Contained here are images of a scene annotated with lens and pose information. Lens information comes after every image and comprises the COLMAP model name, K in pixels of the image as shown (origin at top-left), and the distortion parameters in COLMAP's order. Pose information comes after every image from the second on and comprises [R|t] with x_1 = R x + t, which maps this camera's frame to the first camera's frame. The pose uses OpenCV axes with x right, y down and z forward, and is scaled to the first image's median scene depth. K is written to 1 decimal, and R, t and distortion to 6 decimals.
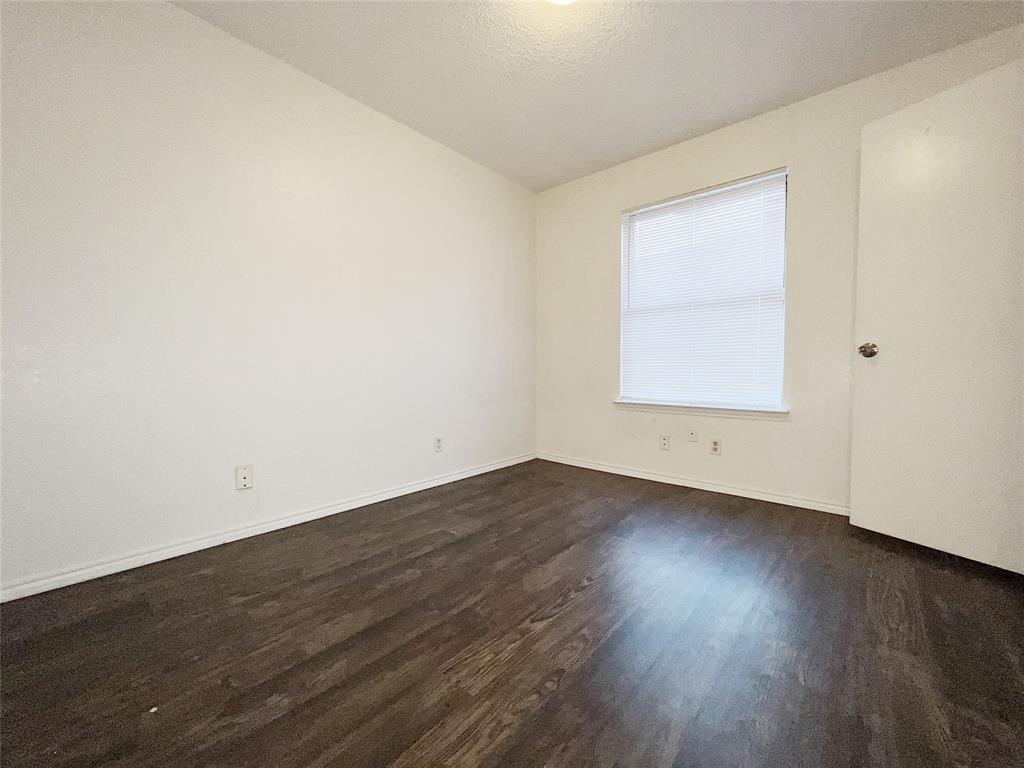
lens RADIAL K [[412.3, 0, 512.0], [0, 412.3, 384.0], [0, 0, 1]] dist [-0.000051, 0.000025]
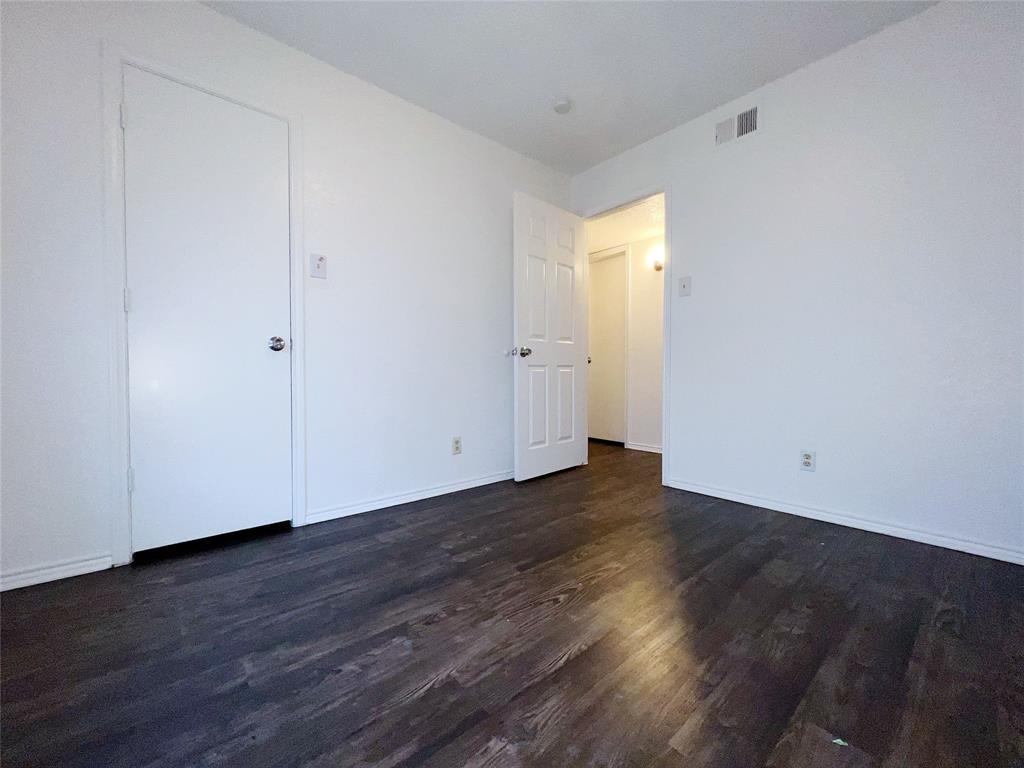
lens RADIAL K [[412.3, 0, 512.0], [0, 412.3, 384.0], [0, 0, 1]] dist [-0.000051, 0.000025]
pose [[-0.989840, -0.000924, 0.142183, 0.175185], [0.007424, 0.998279, 0.058172, -0.033579], [-0.141992, 0.058637, -0.988130, 2.043646]]
